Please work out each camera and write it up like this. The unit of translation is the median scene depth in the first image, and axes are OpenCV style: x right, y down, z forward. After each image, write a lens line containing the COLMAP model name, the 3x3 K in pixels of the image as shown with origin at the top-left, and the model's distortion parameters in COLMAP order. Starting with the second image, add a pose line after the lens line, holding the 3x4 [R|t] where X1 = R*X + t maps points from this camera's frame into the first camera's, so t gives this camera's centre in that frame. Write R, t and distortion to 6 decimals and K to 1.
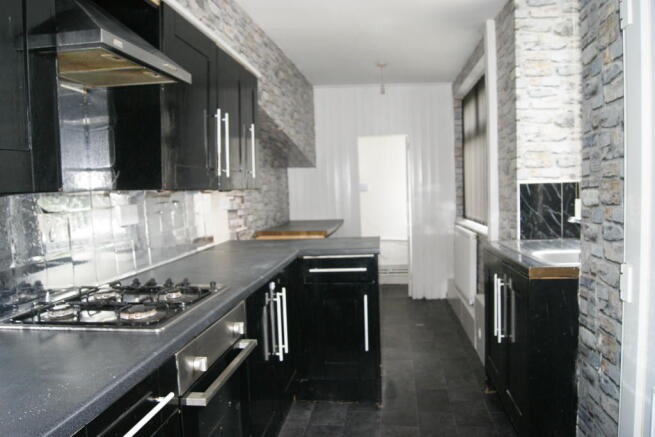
lens RADIAL K [[502.2, 0, 327.5], [0, 502.2, 218.5], [0, 0, 1]] dist [-0.063624, 0.000516]
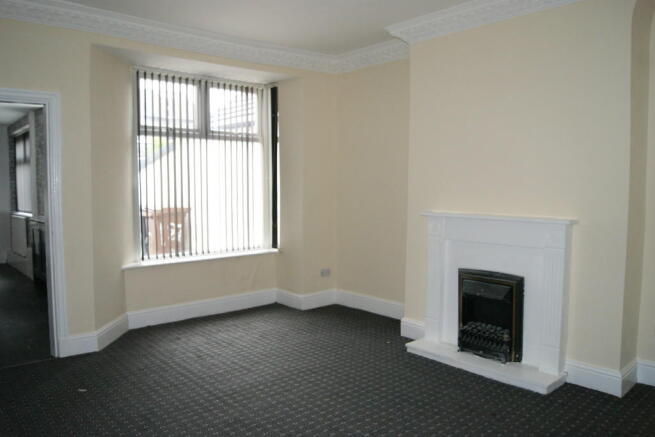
lens RADIAL K [[502.2, 0, 327.5], [0, 502.2, 218.5], [0, 0, 1]] dist [-0.063624, 0.000516]
pose [[0.661670, -0.023761, 0.749419, -0.249936], [0.035199, 0.999380, 0.000608, 0.057649], [-0.748969, 0.025976, 0.662096, -0.802537]]
